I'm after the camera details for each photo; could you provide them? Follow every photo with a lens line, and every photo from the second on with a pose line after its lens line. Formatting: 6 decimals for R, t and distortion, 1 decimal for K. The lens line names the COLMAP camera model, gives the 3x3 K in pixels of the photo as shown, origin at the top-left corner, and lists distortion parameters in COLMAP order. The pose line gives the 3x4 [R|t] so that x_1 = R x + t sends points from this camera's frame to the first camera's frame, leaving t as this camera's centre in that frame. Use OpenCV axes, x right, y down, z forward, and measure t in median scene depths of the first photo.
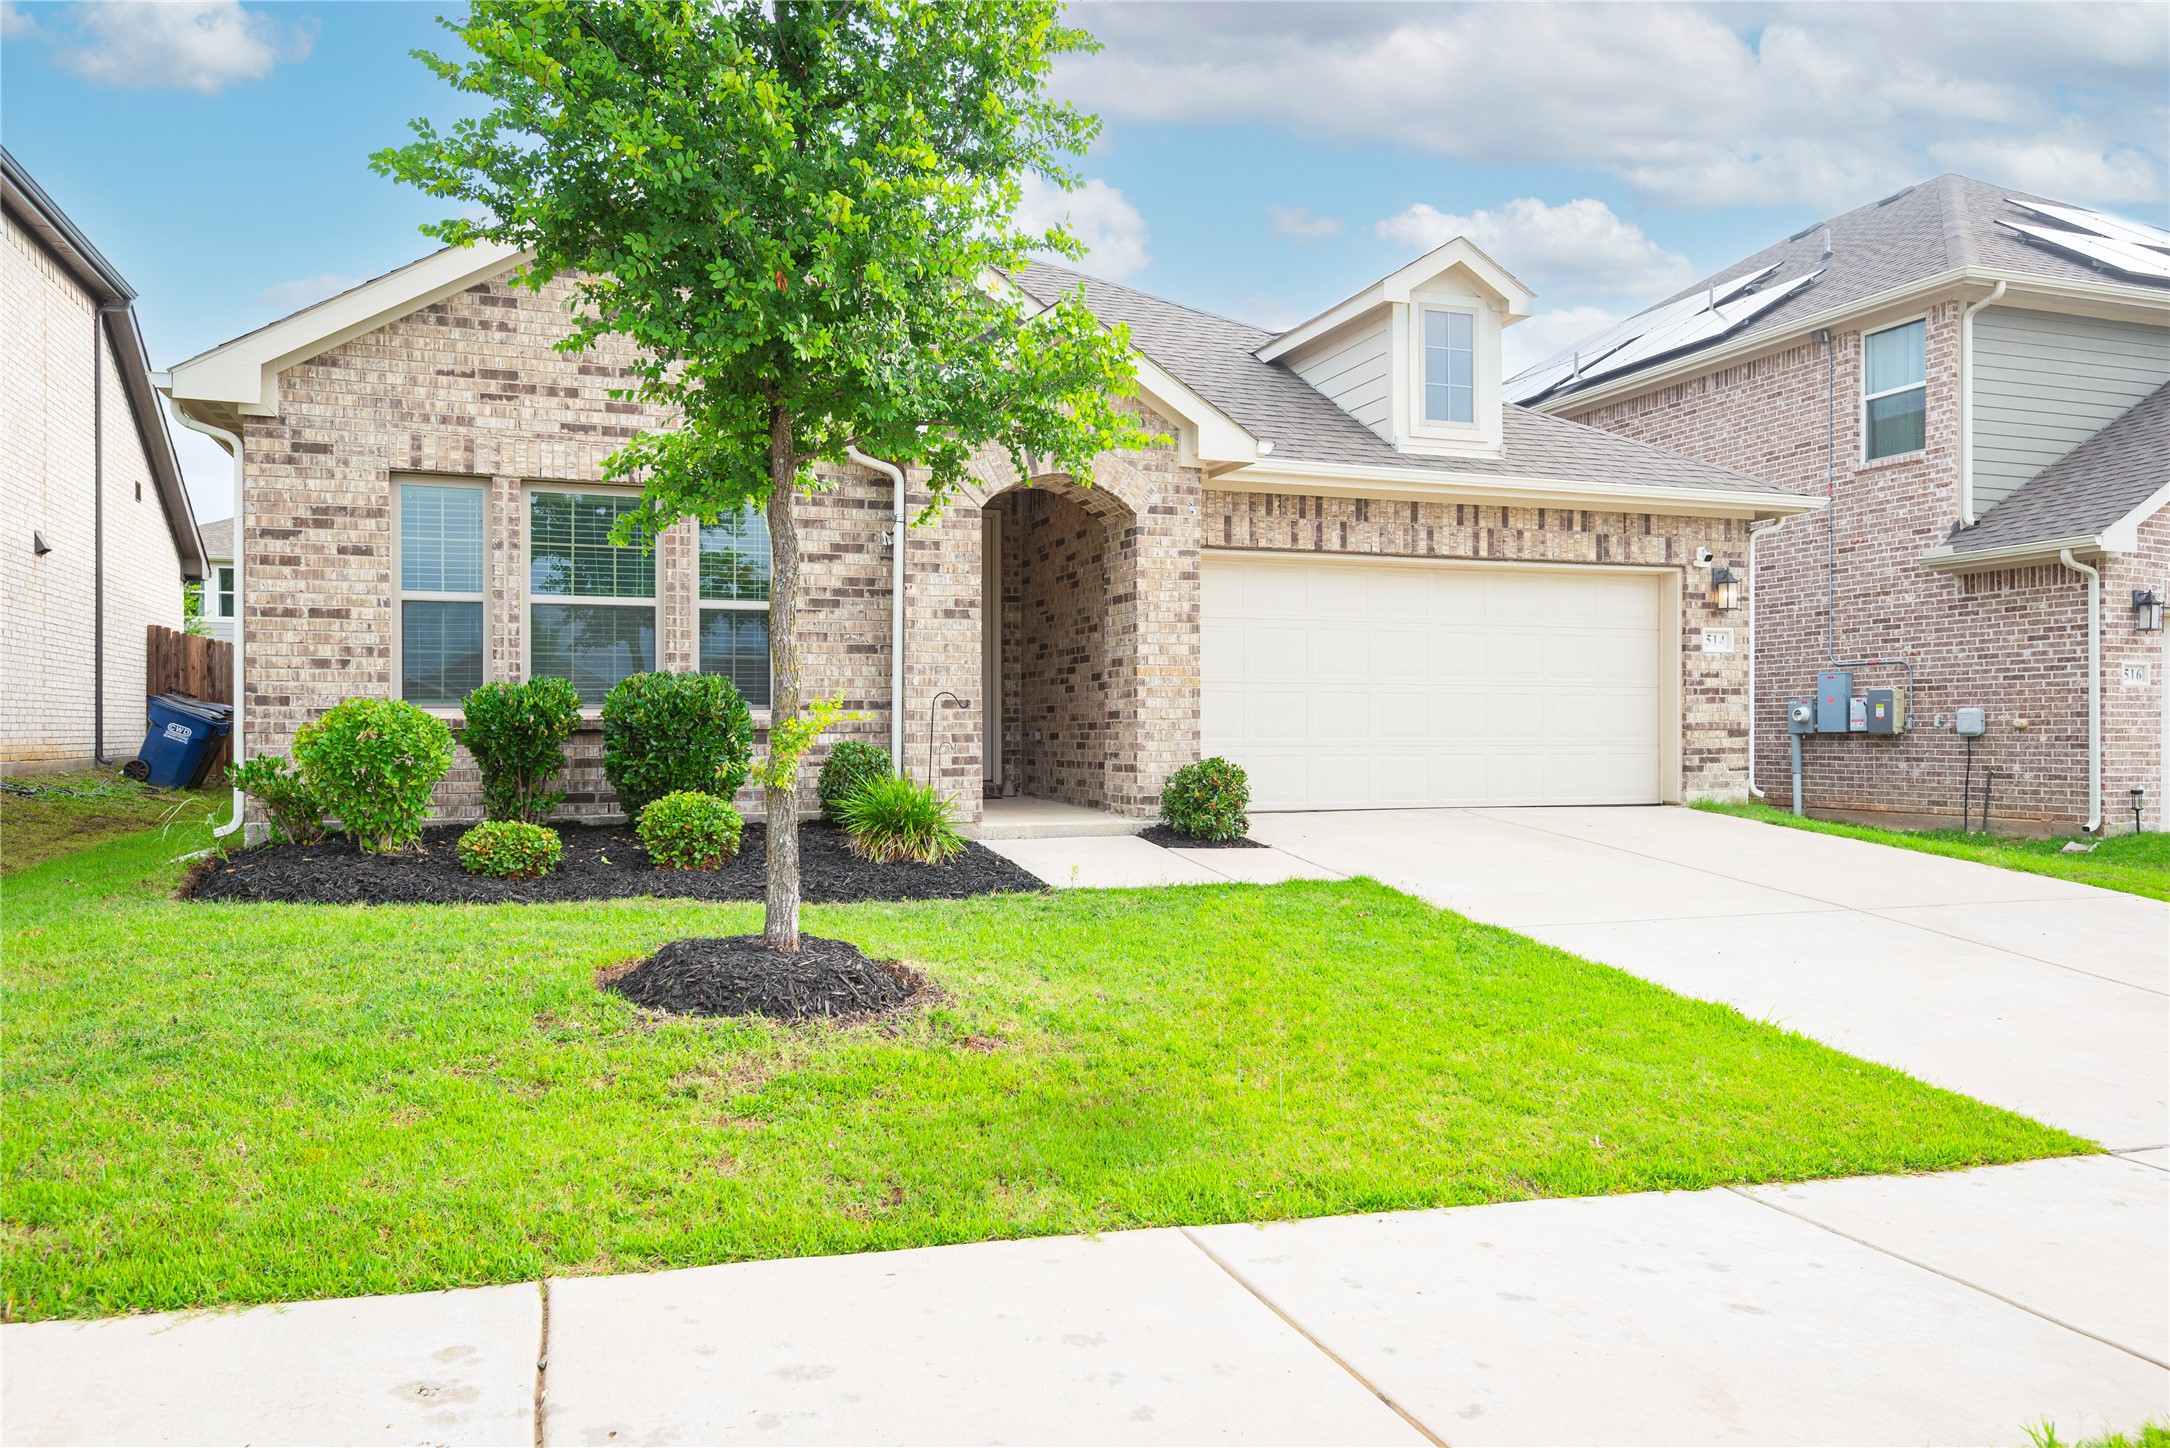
lens RADIAL K [[1490.9, 0, 1076.0], [0, 1490.9, 744.5], [0, 0, 1]] dist [0.021293, -0.002920]
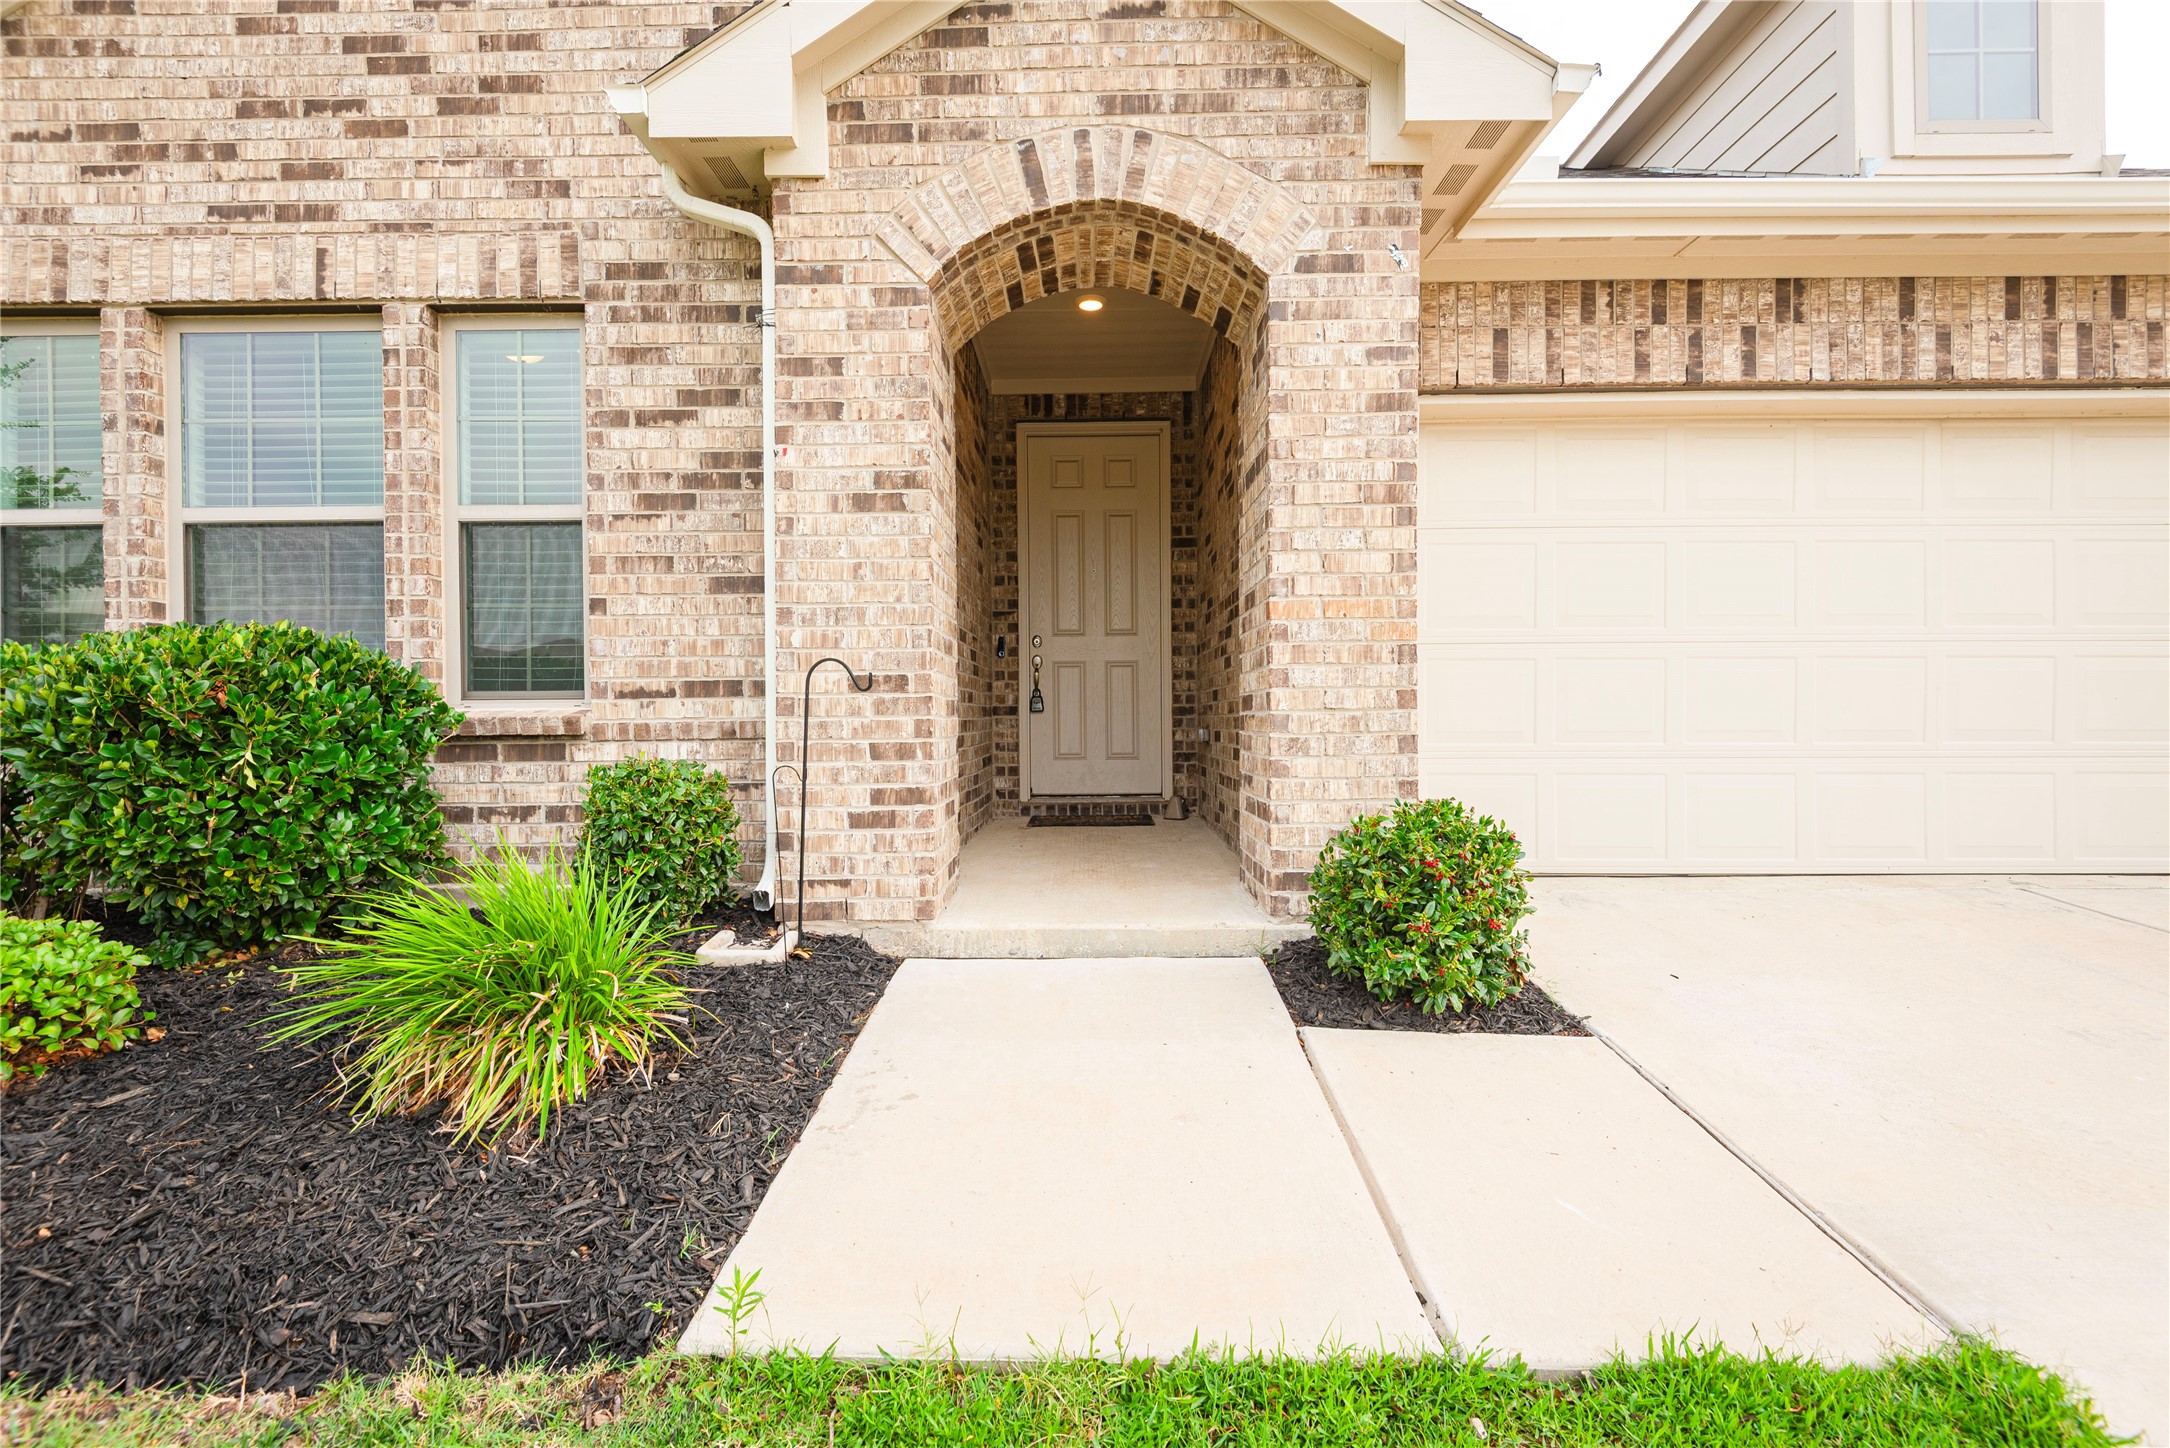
lens RADIAL K [[975.2, 0, 1080.8], [0, 975.2, 731.4], [0, 0, 1]] dist [0.024323, -0.015872]
pose [[0.938541, -0.000324, -0.345169, 0.079408], [0.001937, 0.999989, 0.004328, -0.010467], [0.345164, -0.004730, 0.938531, 0.596980]]
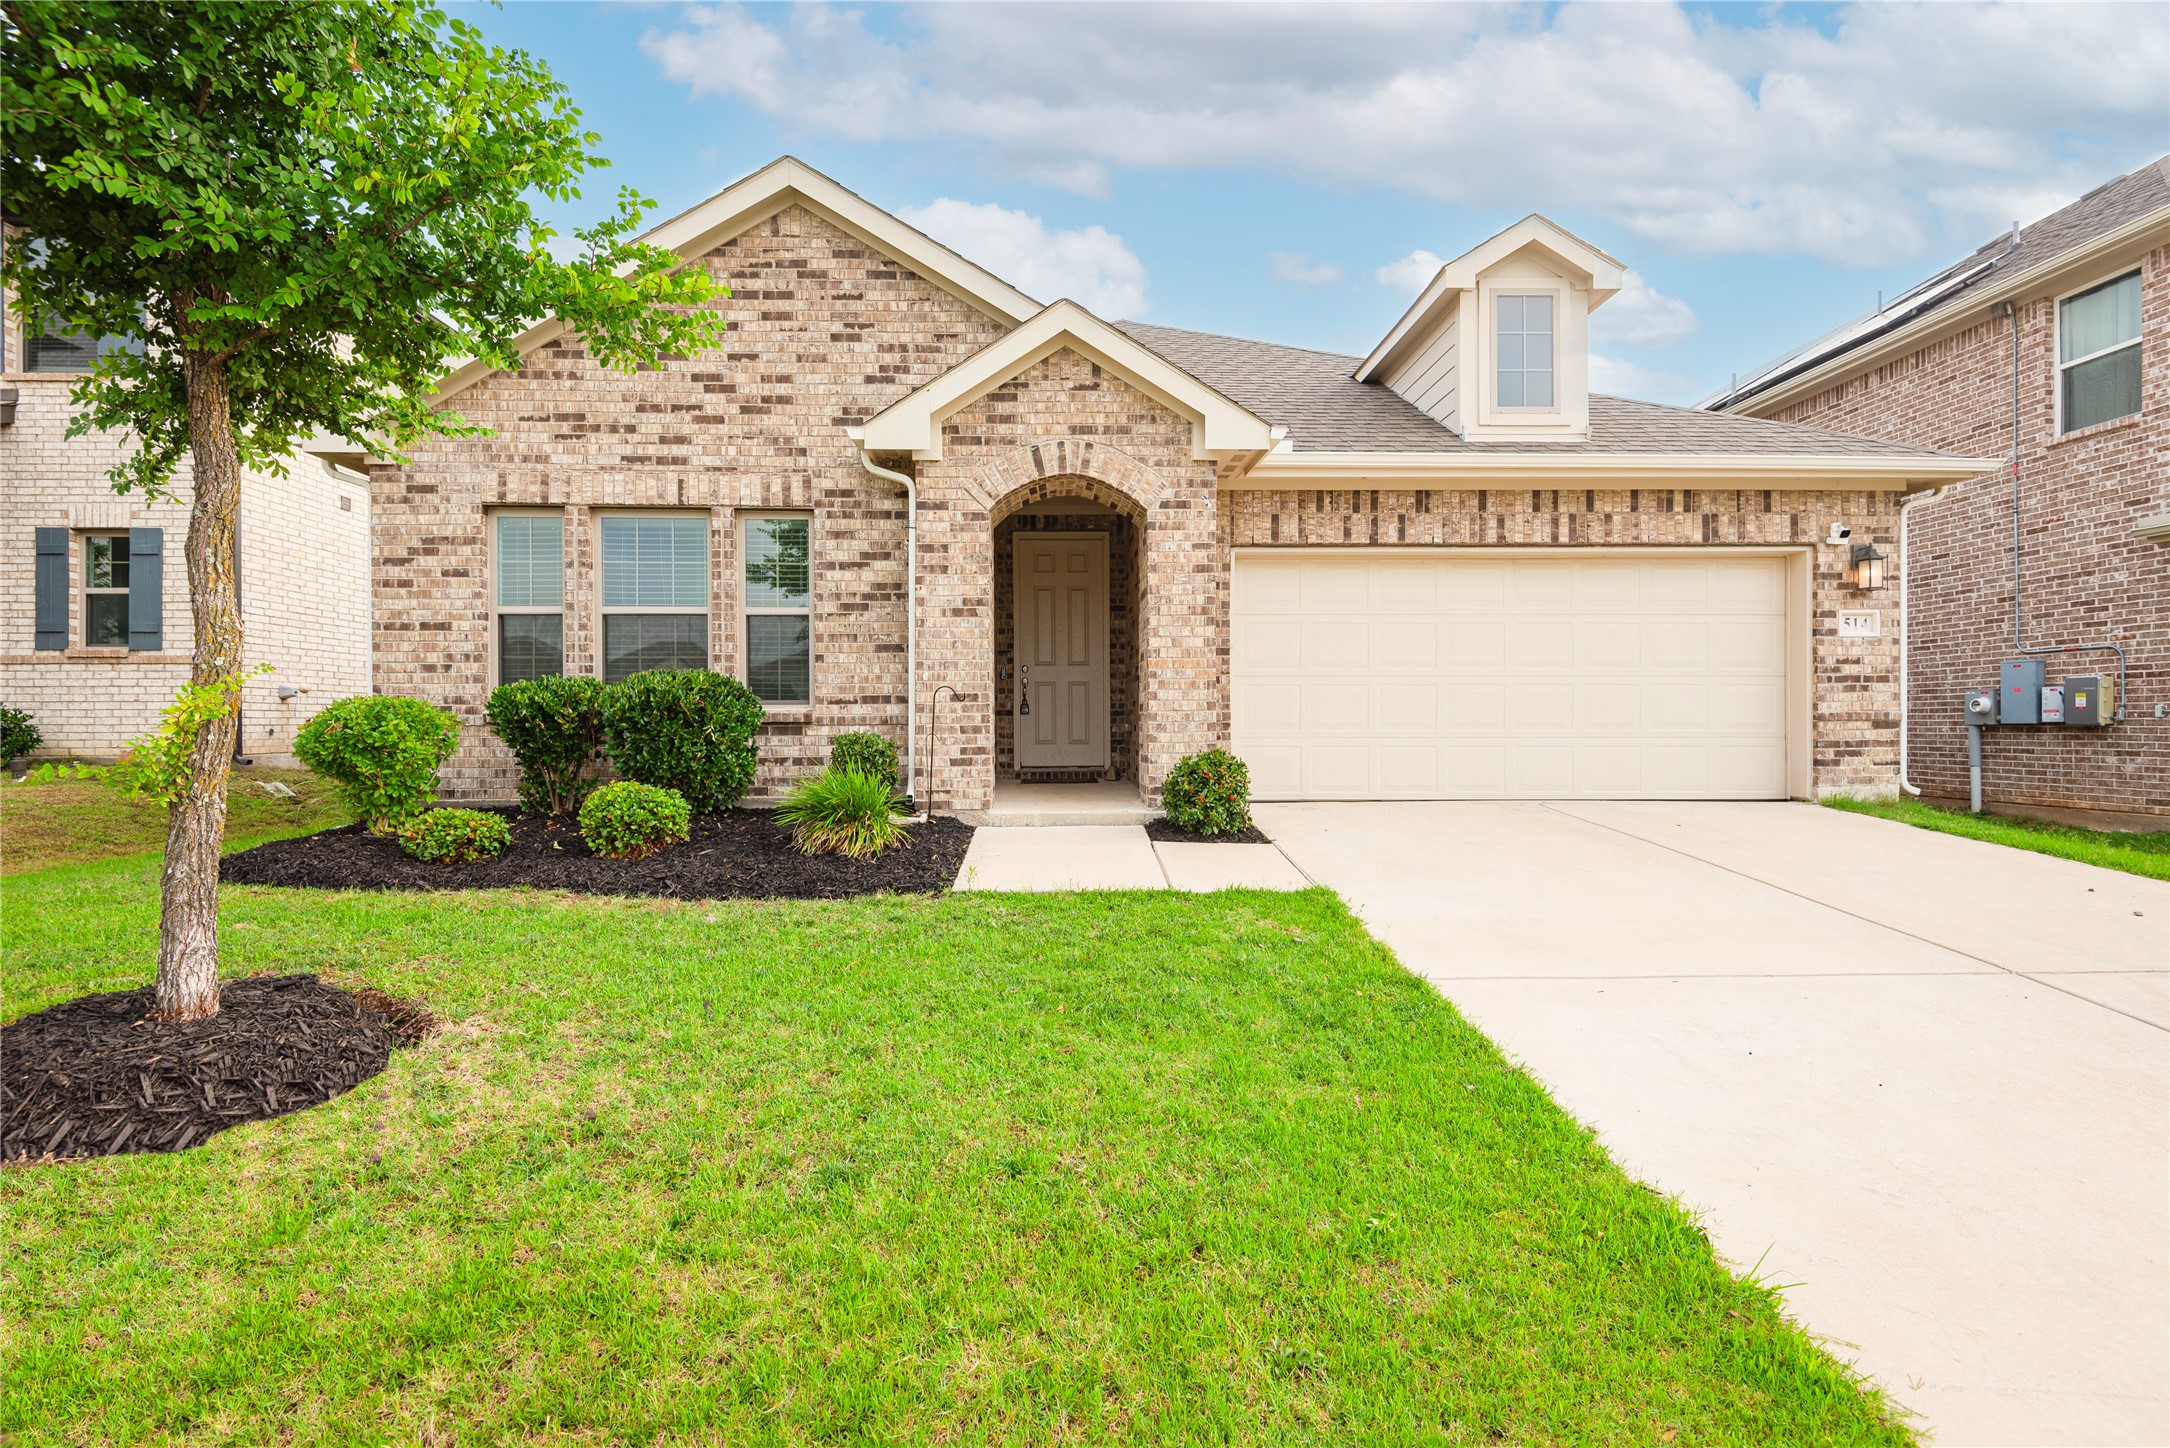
lens RADIAL K [[975.2, 0, 1079.6], [0, 975.2, 734.4], [0, 0, 1]] dist [0.024323, -0.015872]
pose [[0.952690, 0.000696, -0.303943, 0.172196], [-0.000713, 1.000000, 0.000057, -0.001161], [0.303943, 0.000162, 0.952690, 0.306033]]
